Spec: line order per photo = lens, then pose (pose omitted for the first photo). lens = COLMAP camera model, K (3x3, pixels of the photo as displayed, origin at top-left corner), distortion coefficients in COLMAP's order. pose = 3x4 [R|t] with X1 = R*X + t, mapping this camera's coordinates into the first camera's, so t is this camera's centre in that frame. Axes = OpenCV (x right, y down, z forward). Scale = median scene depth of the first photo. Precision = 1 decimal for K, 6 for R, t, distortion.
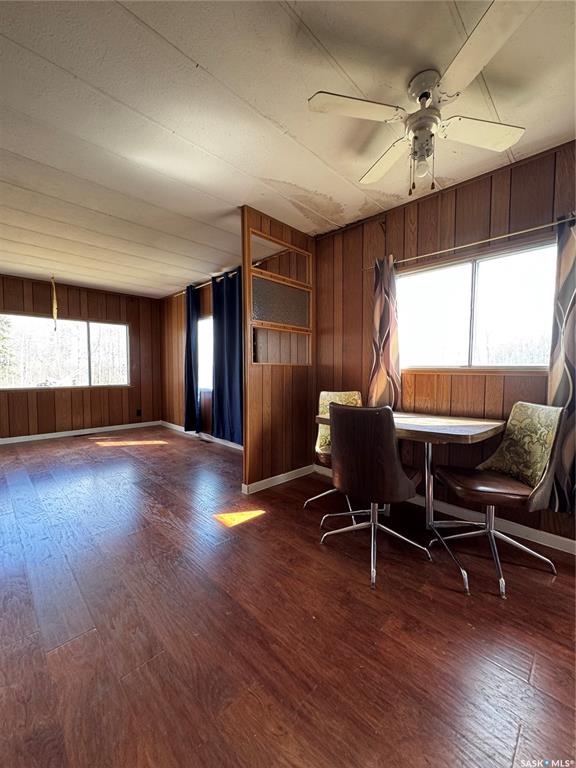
lens RADIAL K [[307.9, 0, 286.8], [0, 307.9, 383.0], [0, 0, 1]] dist [-0.003437, 0.002874]
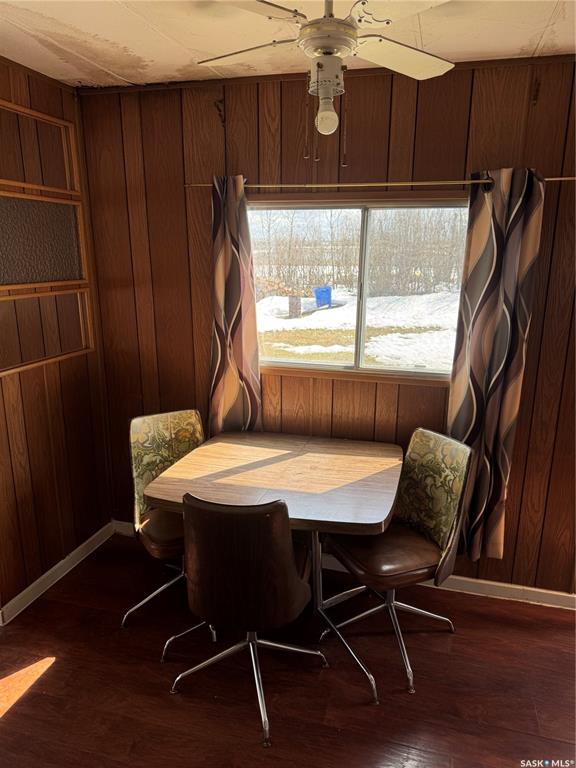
lens RADIAL K [[542.0, 0, 289.2], [0, 542.0, 386.4], [0, 0, 1]] dist [0.047464, -0.061771]
pose [[0.870748, -0.122483, 0.476231, -0.106007], [0.019624, 0.976366, 0.215233, -0.249849], [-0.491338, -0.178068, 0.852572, 0.034864]]
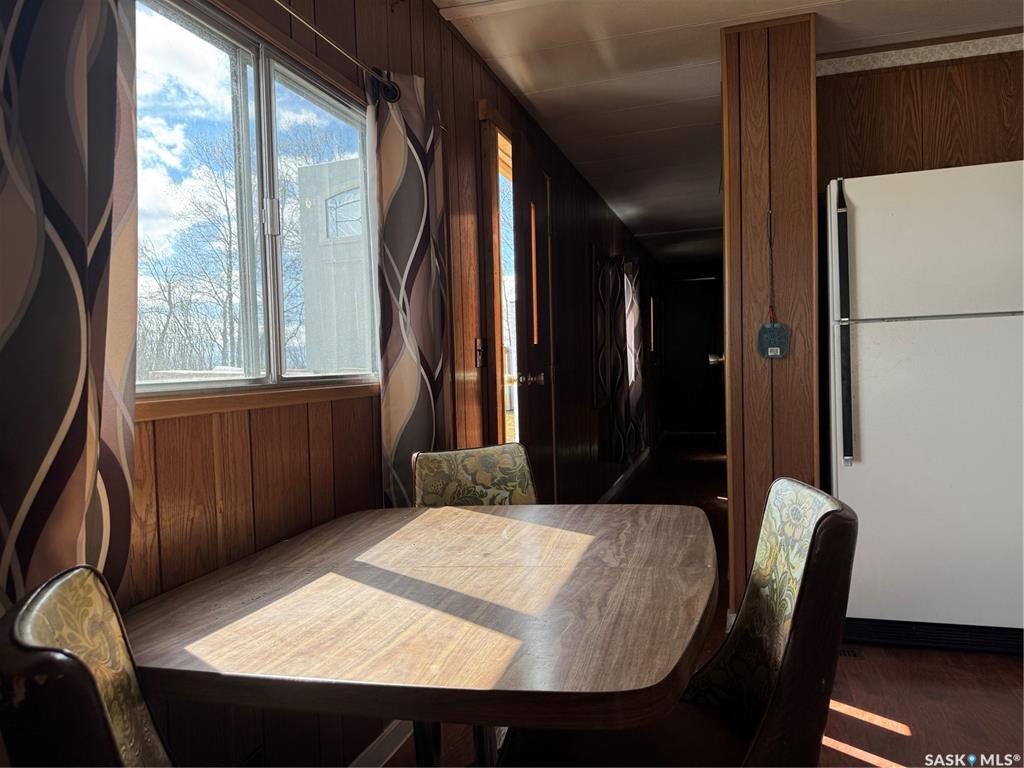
lens RADIAL K [[722.6, 0, 507.9], [0, 722.6, 387.4], [0, 0, 1]] dist [0.047464, -0.061771]
pose [[-0.475815, -0.019758, 0.879323, -0.173821], [0.073712, 0.995335, 0.062252, -0.067476], [-0.876451, 0.094437, -0.472139, 1.042785]]
